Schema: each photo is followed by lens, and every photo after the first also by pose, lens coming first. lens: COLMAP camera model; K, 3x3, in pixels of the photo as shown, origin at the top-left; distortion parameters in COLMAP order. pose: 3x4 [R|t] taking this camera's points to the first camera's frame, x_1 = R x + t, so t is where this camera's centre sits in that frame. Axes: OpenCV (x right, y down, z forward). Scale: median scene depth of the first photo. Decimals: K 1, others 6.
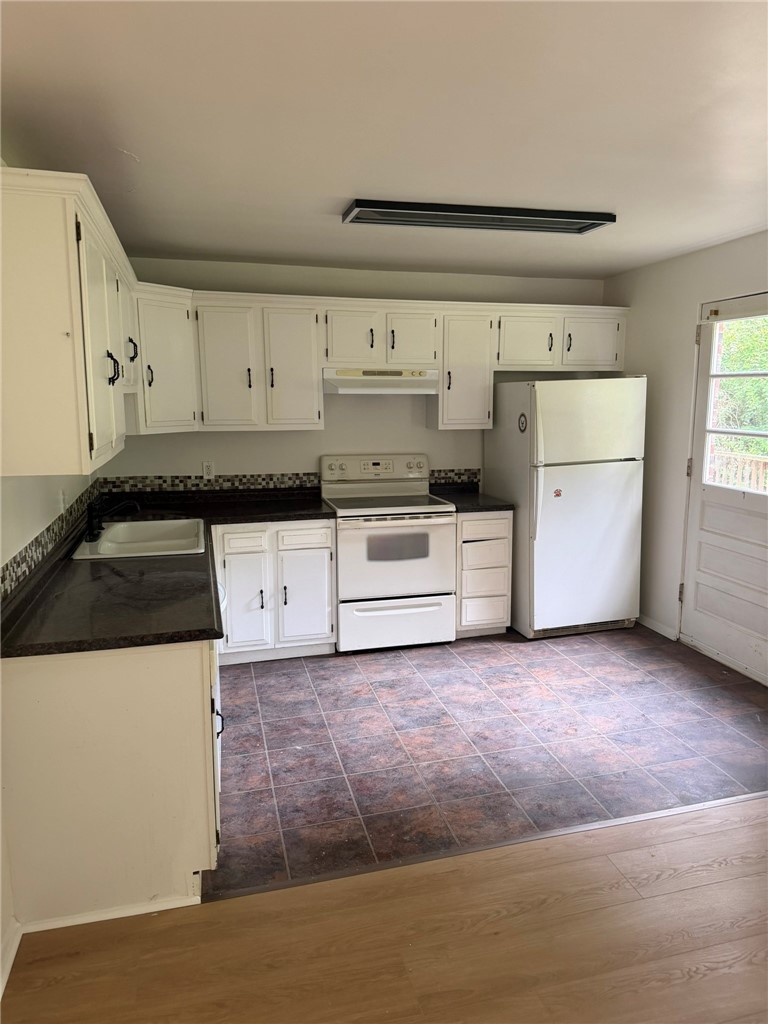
lens RADIAL K [[716.7, 0, 388.9], [0, 716.7, 514.0], [0, 0, 1]] dist [0.154561, -0.305018]
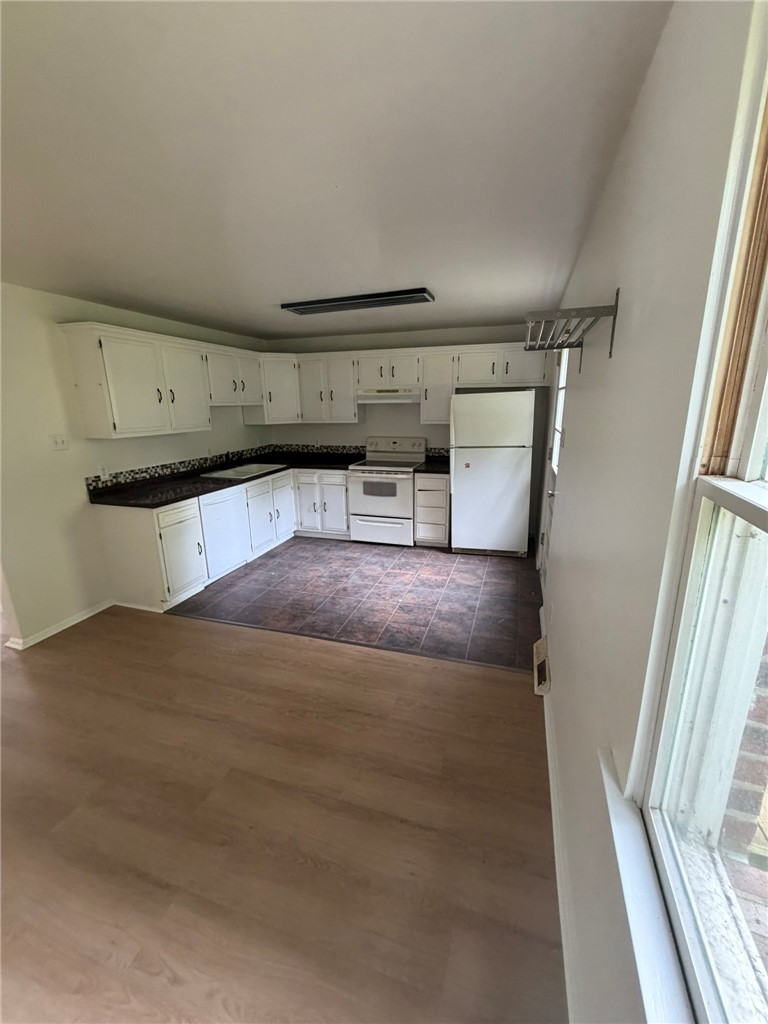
lens RADIAL K [[410.6, 0, 383.5], [0, 410.6, 509.8], [0, 0, 1]] dist [0.001163, 0.000387]
pose [[0.833500, 0.127218, -0.537674, 0.610718], [-0.077202, 0.990401, 0.114659, -0.022330], [0.547099, -0.054059, 0.835321, 0.140816]]
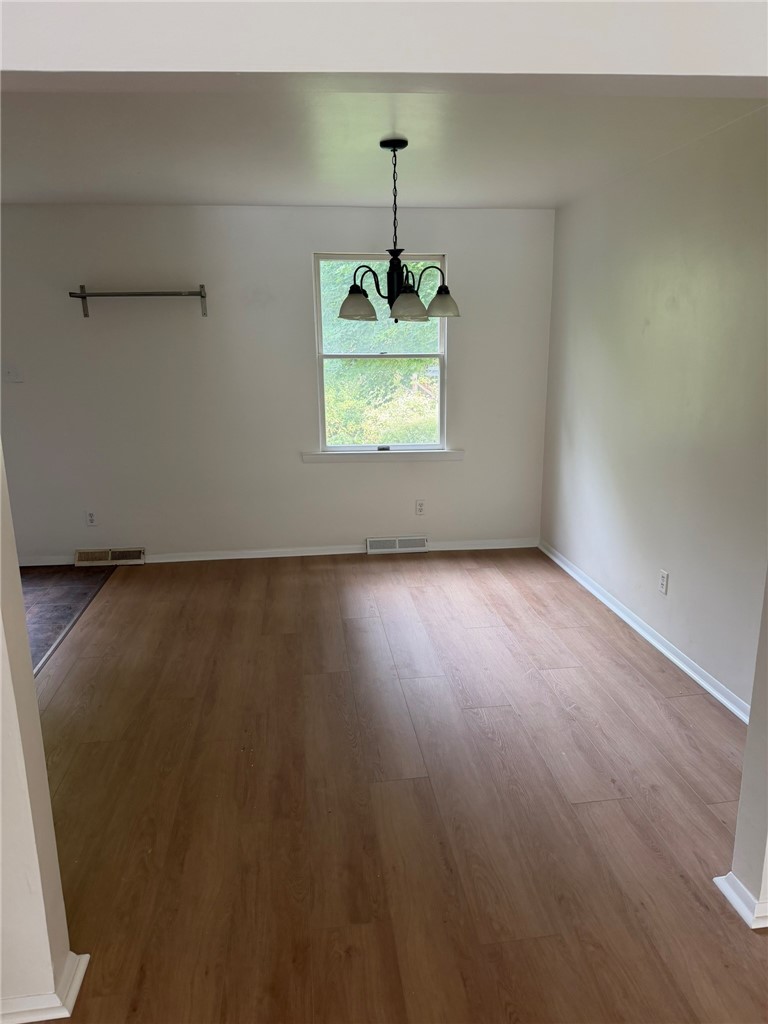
lens RADIAL K [[716.7, 0, 388.9], [0, 716.7, 514.0], [0, 0, 1]] dist [0.154561, -0.305018]
pose [[0.132361, -0.240126, 0.961676, -0.582598], [0.179130, 0.960032, 0.215061, -0.008115], [-0.974881, 0.143799, 0.170085, 0.060318]]
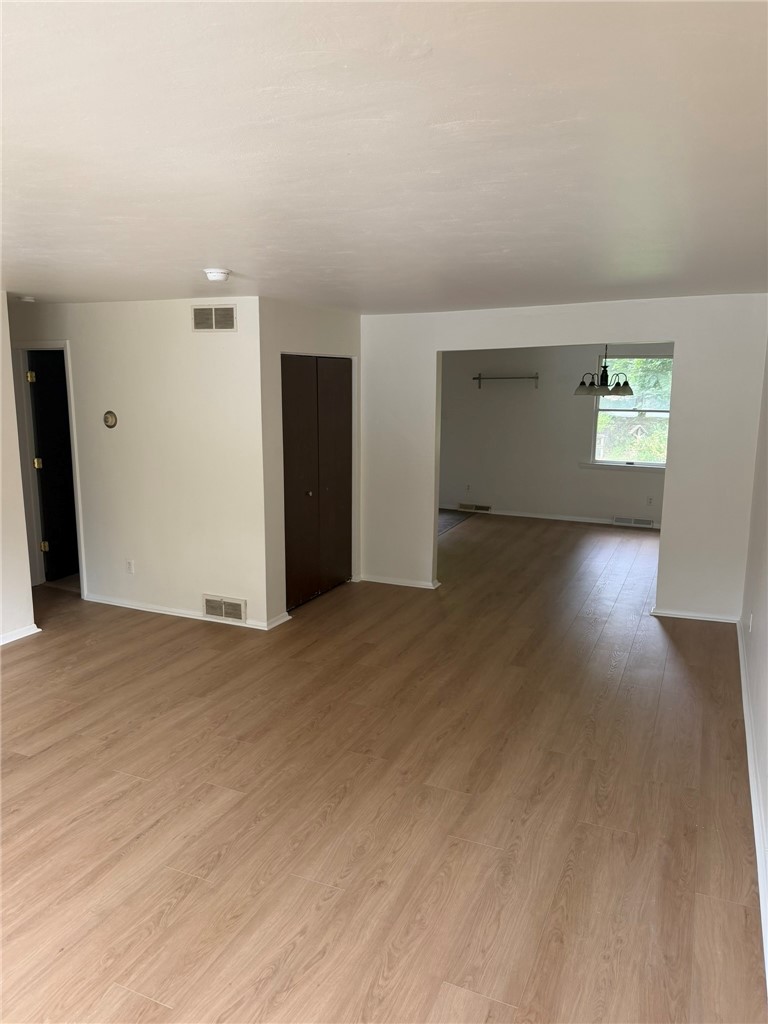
lens RADIAL K [[719.4, 0, 379.7], [0, 719.4, 511.5], [0, 0, 1]] dist [0.087767, -0.118367]
pose [[0.635199, -0.132115, 0.760965, -1.494386], [0.127810, 0.989658, 0.065133, 0.055777], [-0.761700, 0.055886, 0.645515, -0.559915]]
